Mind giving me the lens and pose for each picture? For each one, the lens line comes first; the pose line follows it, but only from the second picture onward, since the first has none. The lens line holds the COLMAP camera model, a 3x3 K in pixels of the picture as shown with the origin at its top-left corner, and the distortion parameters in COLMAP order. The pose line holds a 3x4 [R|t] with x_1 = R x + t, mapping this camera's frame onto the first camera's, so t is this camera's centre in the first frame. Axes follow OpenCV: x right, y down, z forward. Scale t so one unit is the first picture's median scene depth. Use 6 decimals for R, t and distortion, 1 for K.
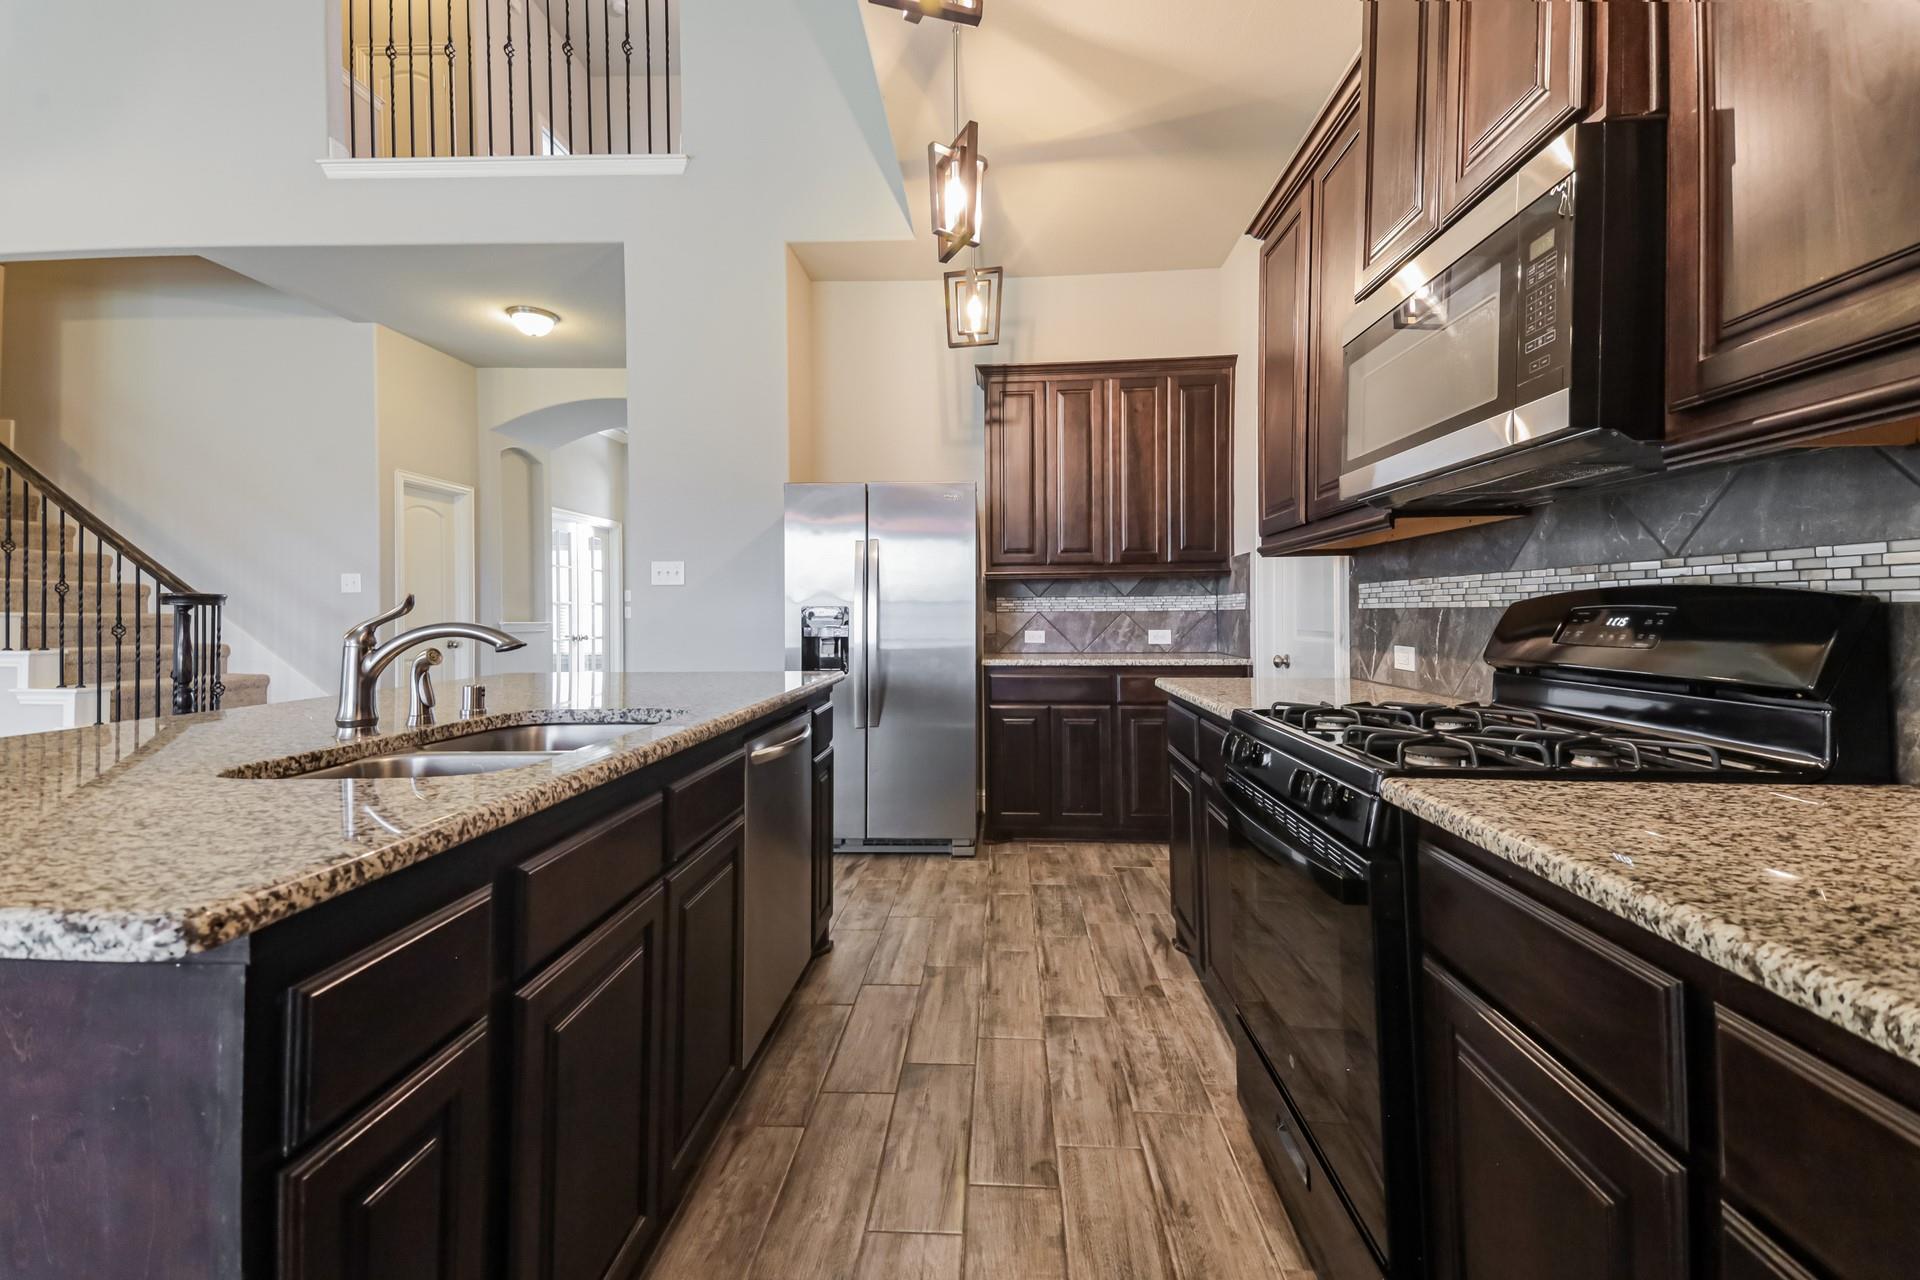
lens RADIAL K [[801.5, 0, 964.2], [0, 801.5, 621.0], [0, 0, 1]] dist [0.000768, -0.000232]
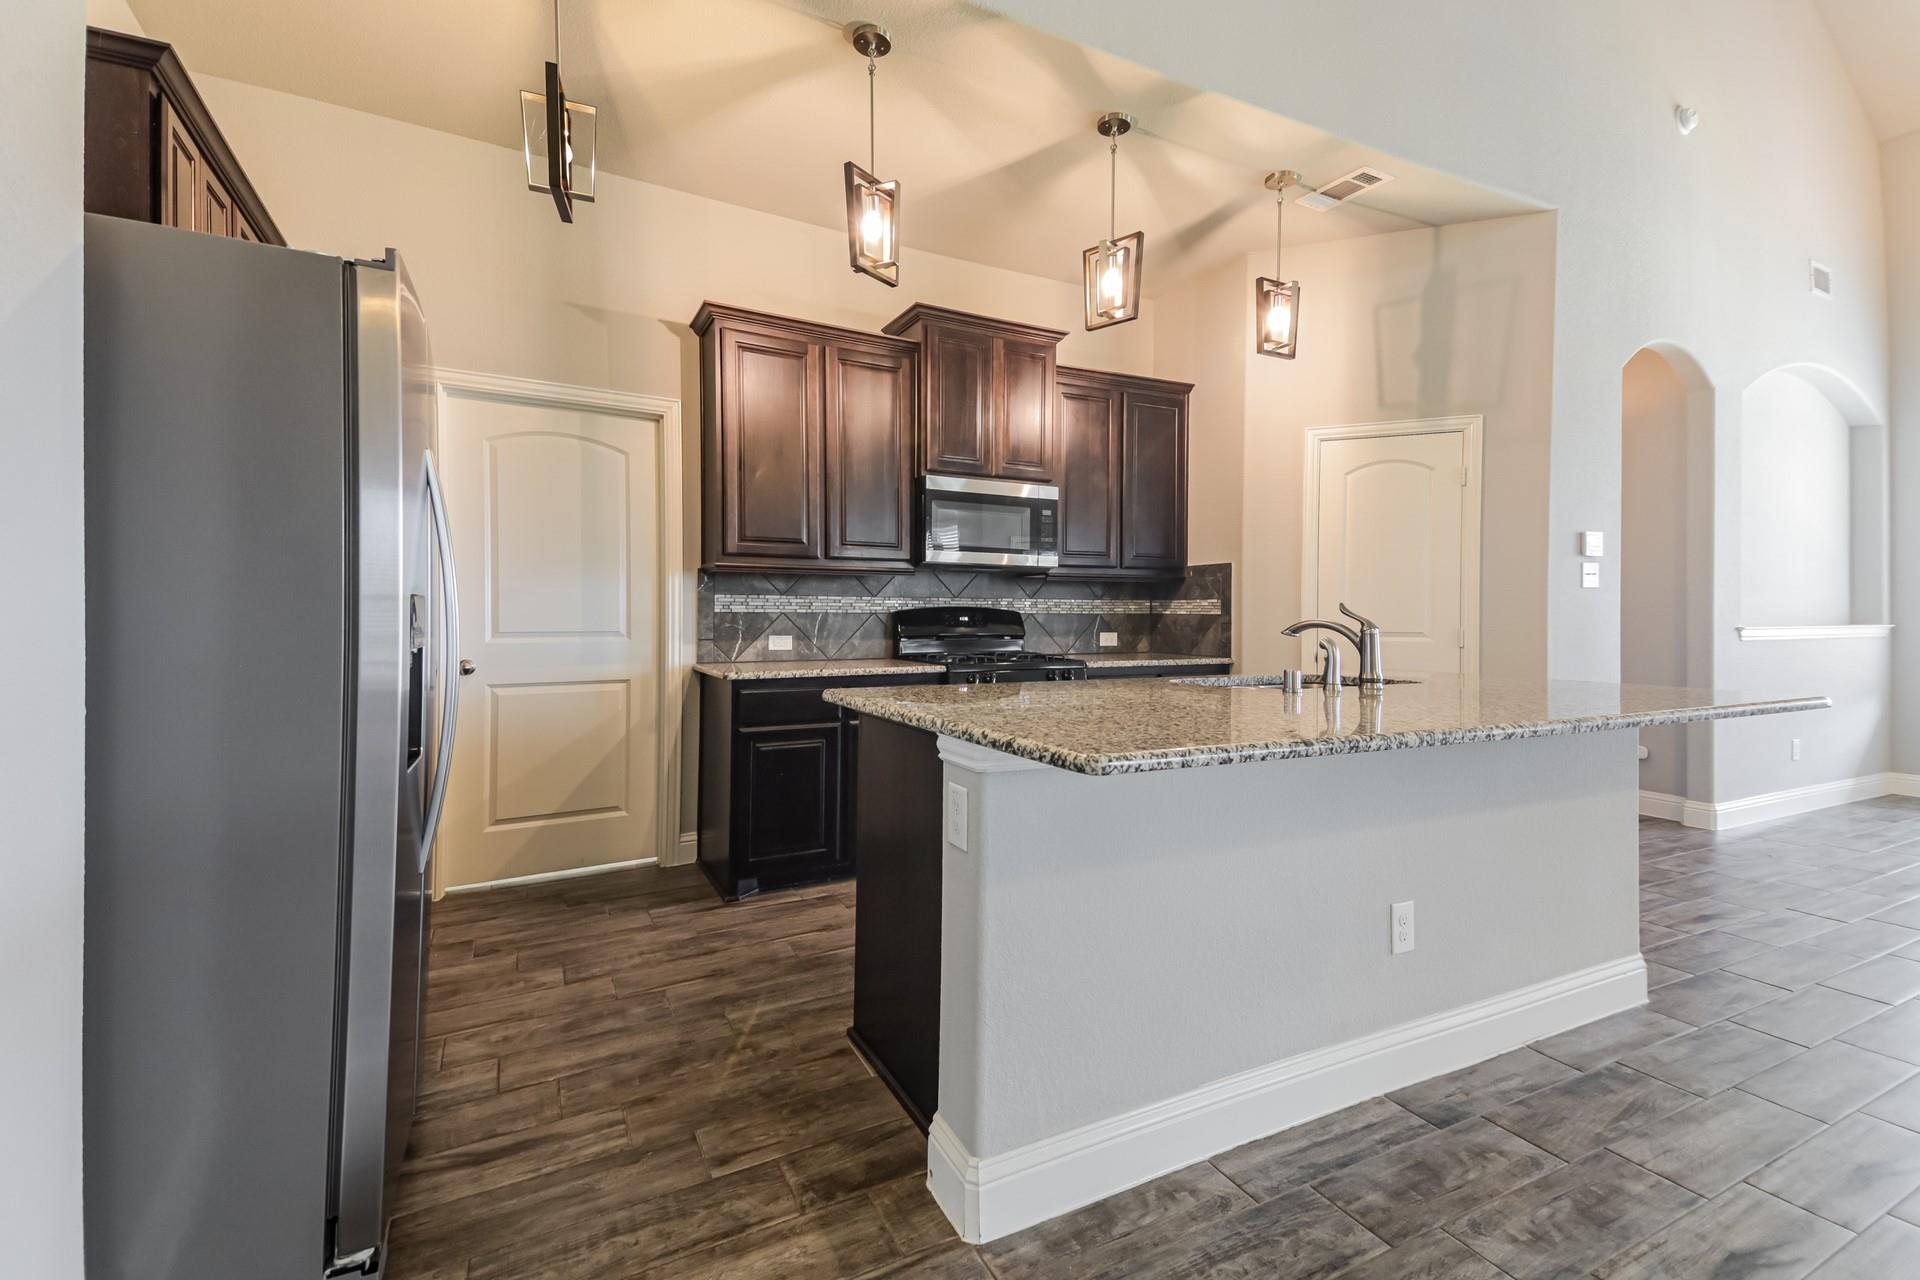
lens RADIAL K [[801.5, 0, 961.4], [0, 801.5, 626.7], [0, 0, 1]] dist [0.000768, -0.000232]
pose [[-0.534495, 0.002447, 0.845168, -0.921540], [0.012707, 0.999906, 0.005141, 0.008188], [-0.845076, 0.013487, -0.534476, 1.384892]]
